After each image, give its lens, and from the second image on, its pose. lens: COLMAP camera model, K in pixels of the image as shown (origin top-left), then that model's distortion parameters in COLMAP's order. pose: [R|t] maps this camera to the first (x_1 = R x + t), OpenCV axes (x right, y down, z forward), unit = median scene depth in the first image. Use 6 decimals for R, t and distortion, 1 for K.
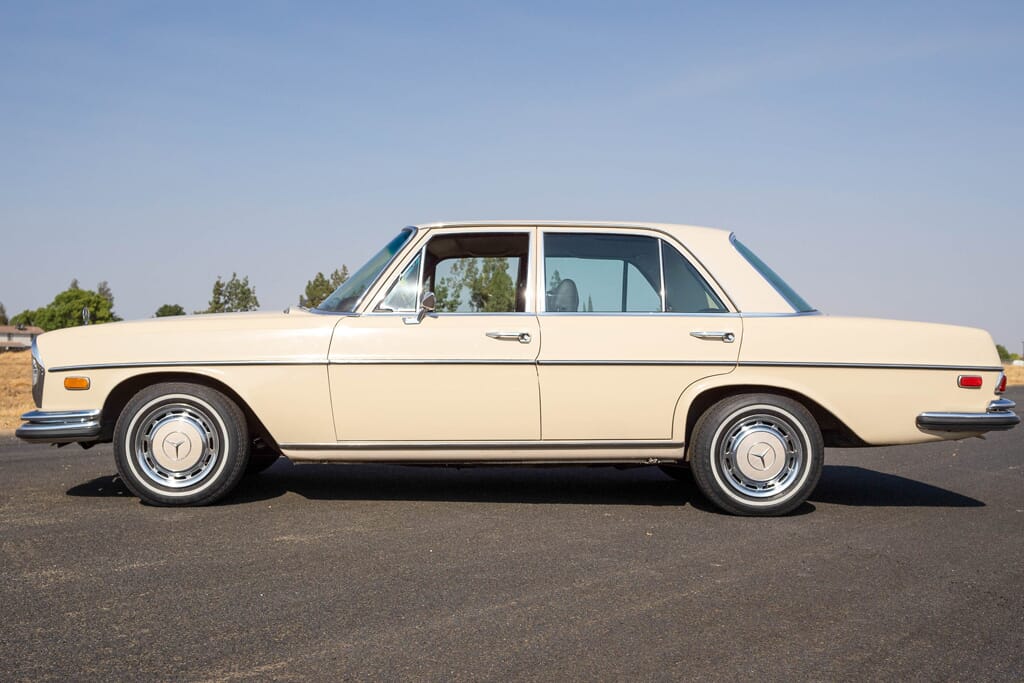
lens RADIAL K [[1018.4, 0, 512.0], [0, 1018.4, 341.5], [0, 0, 1]] dist [-0.002000, 0.018495]
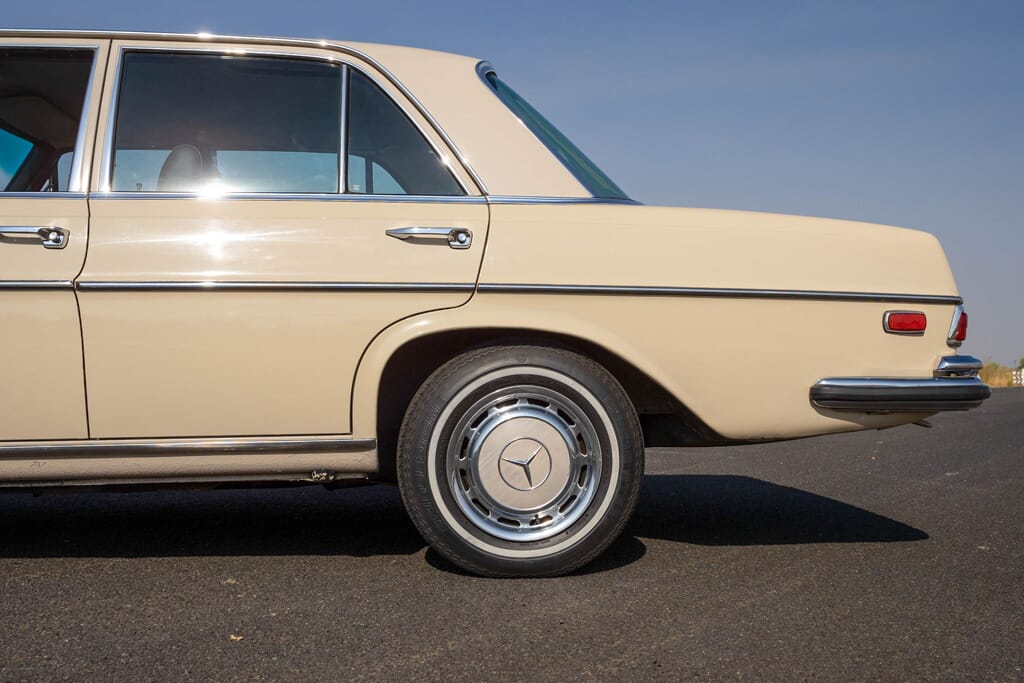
lens RADIAL K [[1018.4, 0, 512.0], [0, 1018.4, 341.5], [0, 0, 1]] dist [-0.002000, 0.018495]
pose [[0.997368, -0.007226, 0.072147, 0.199471], [0.007998, 0.999914, -0.010415, 0.054143], [-0.072066, 0.010964, 0.997340, 0.469293]]
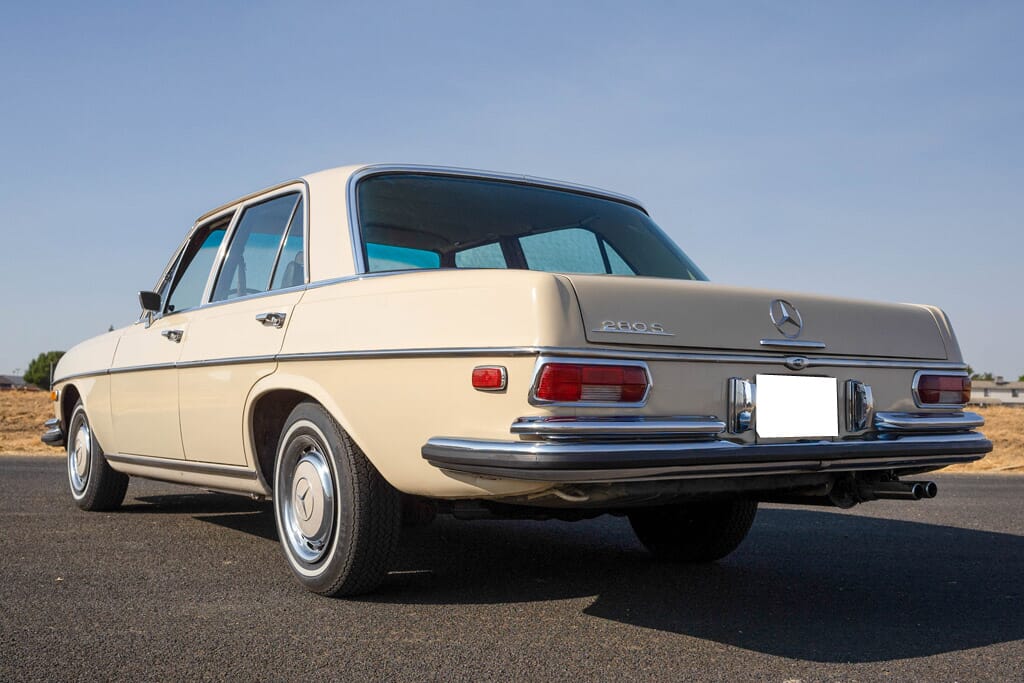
lens RADIAL K [[1125.7, 0, 512.0], [0, 1125.7, 341.5], [0, 0, 1]] dist [0.000909, -0.005914]
pose [[0.540337, -0.050228, -0.839948, 0.921198], [0.002628, 0.998313, -0.058008, 0.053680], [0.841445, 0.029137, 0.539557, 0.718296]]
